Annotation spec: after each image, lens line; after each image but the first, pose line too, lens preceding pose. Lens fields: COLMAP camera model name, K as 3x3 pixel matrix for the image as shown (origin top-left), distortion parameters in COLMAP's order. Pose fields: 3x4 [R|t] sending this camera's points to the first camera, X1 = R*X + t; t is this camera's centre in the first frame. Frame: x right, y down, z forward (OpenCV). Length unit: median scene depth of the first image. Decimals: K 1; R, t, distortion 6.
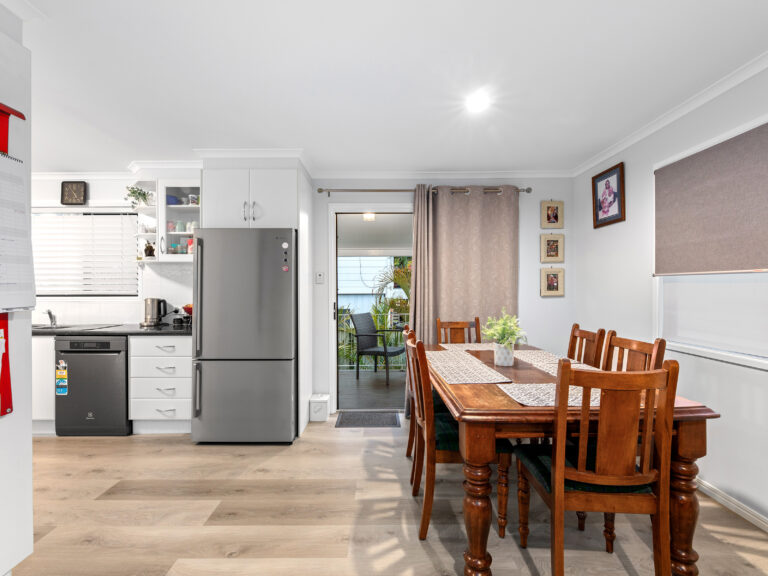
lens RADIAL K [[357.4, 0, 384.0], [0, 357.4, 288.0], [0, 0, 1]] dist [0.000926, -0.000019]
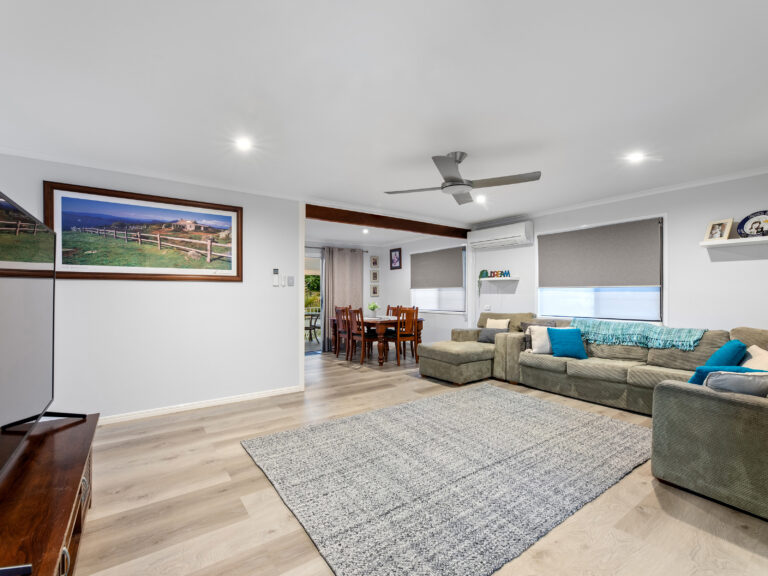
lens RADIAL K [[354.0, 0, 384.0], [0, 354.0, 288.0], [0, 0, 1]] dist [-0.000679, -0.000087]
pose [[0.814668, 0.006704, 0.579888, -0.938811], [0.000613, 0.999923, -0.012421, -0.002668], [-0.579927, 0.010474, 0.814601, -1.060765]]
